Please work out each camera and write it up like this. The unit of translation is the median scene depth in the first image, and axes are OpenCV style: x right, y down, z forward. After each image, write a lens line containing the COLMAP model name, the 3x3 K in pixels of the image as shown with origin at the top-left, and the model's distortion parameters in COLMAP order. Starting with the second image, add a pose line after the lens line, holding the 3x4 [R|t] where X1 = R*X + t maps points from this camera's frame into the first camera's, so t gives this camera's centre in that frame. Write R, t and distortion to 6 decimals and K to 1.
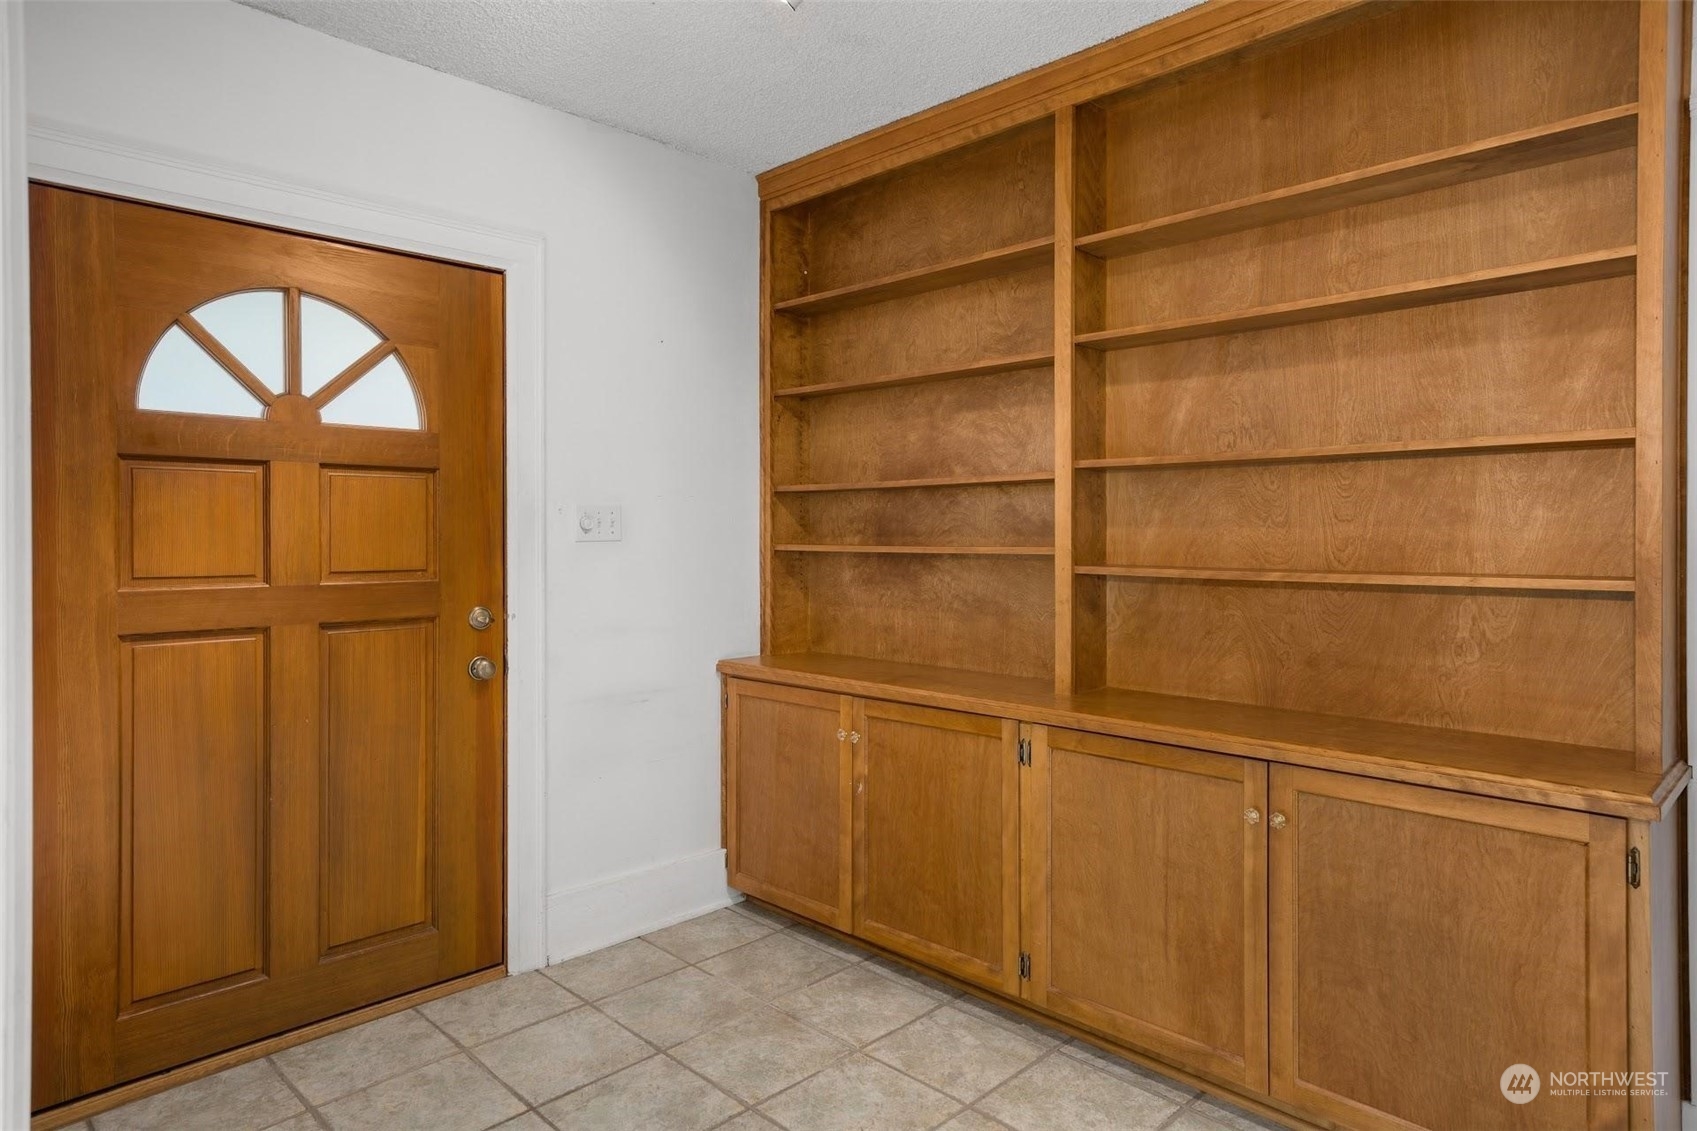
lens RADIAL K [[917.2, 0, 842.5], [0, 917.2, 545.4], [0, 0, 1]] dist [0.001985, 0.000282]
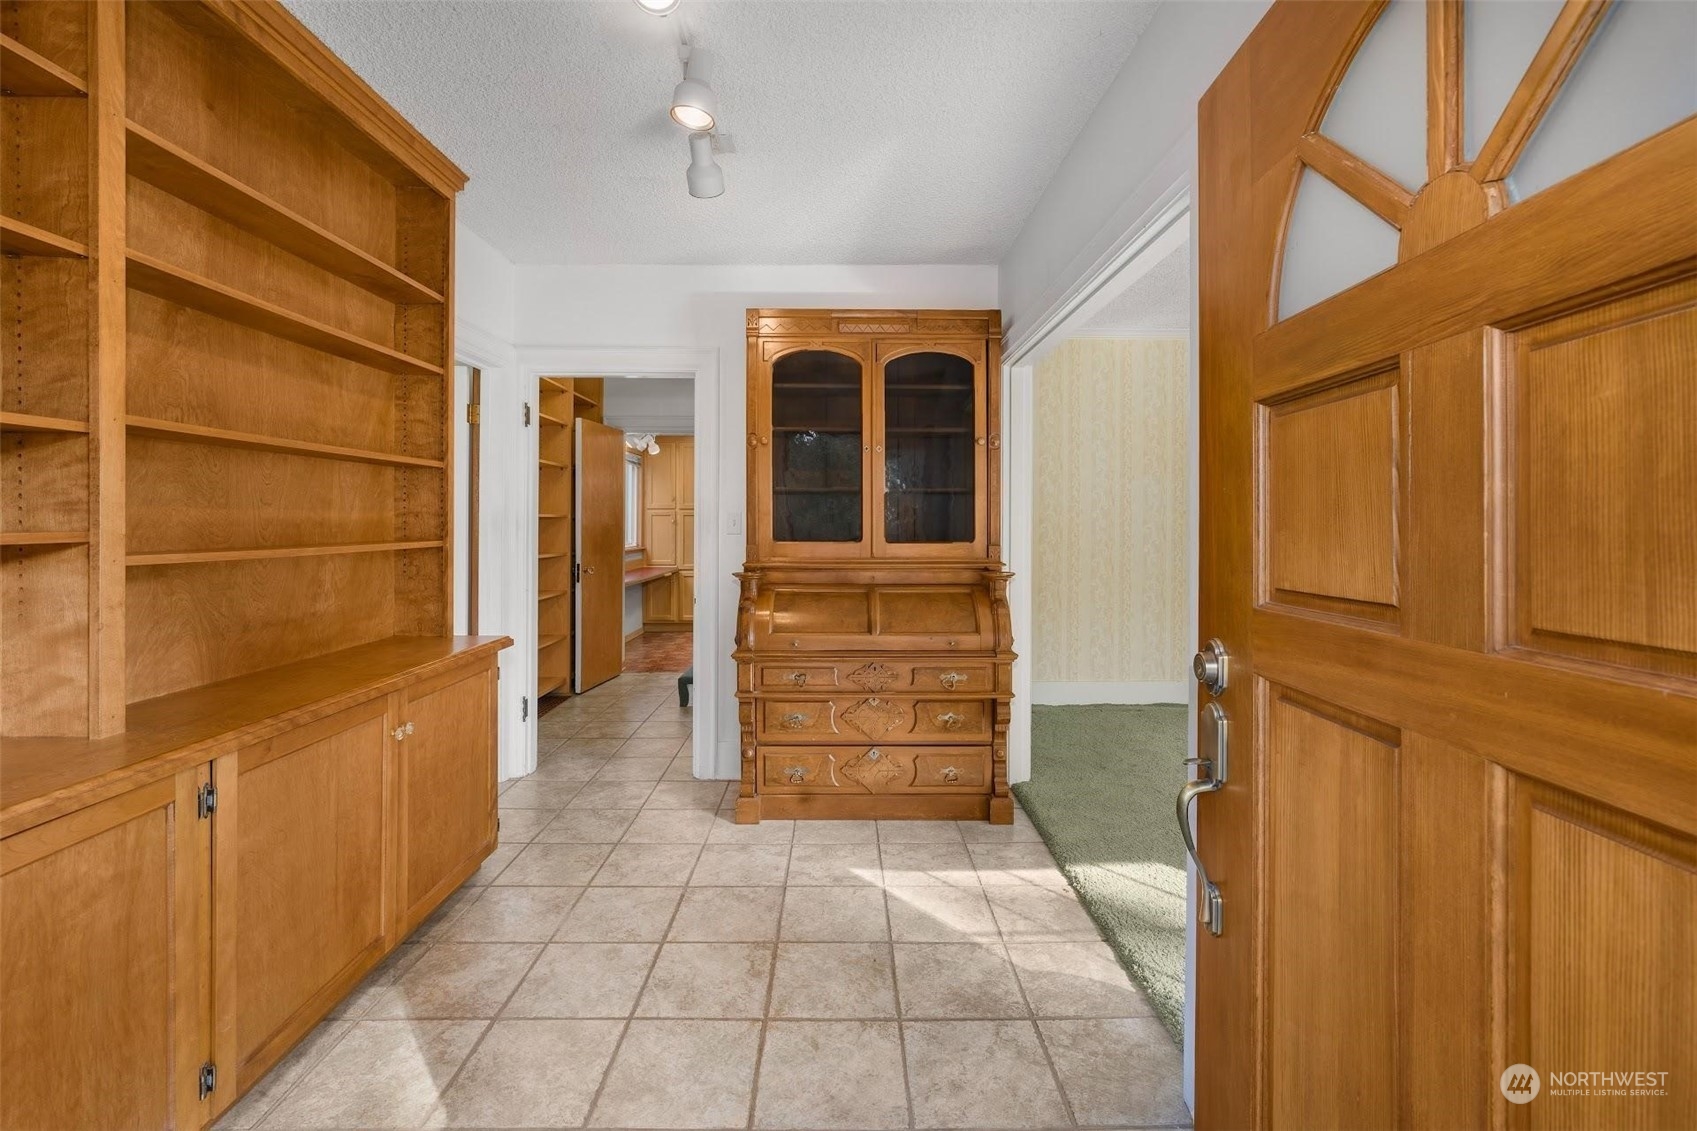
lens RADIAL K [[860.6, 0, 848.6], [0, 860.6, 513.9], [0, 0, 1]] dist [0.000768, -0.000120]
pose [[-0.742593, -0.000332, 0.669742, -0.750261], [0.001157, 0.999998, 0.001778, -0.015053], [-0.669742, 0.002095, -0.742591, 1.311450]]
